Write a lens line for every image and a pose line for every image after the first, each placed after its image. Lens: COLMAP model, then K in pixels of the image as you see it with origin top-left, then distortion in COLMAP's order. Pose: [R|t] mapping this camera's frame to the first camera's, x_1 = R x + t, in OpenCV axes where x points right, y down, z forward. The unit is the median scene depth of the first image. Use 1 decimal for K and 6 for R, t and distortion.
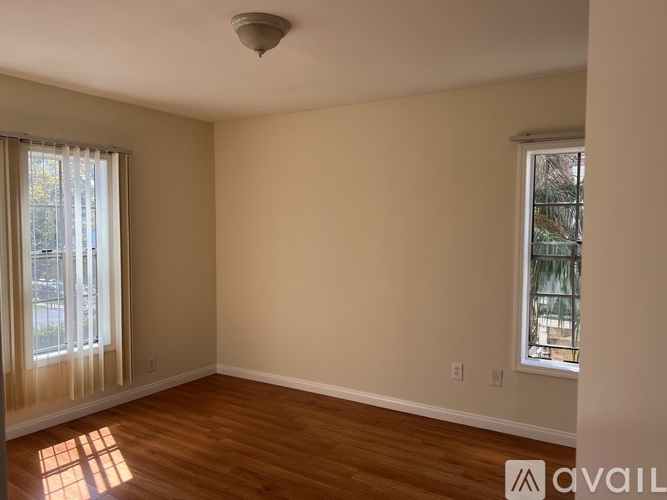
lens RADIAL K [[502.4, 0, 335.8], [0, 502.4, 248.4], [0, 0, 1]] dist [0.008871, -0.015496]
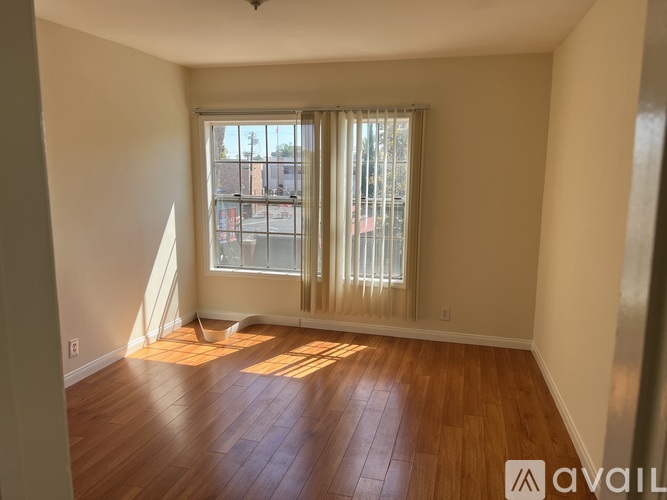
lens RADIAL K [[502.4, 0, 336.8], [0, 502.4, 248.8], [0, 0, 1]] dist [0.008871, -0.015496]
pose [[0.323504, 0.152419, -0.933870, 0.620114], [-0.063983, 0.988206, 0.139123, -0.038425], [0.944061, 0.014745, 0.329441, 0.544597]]
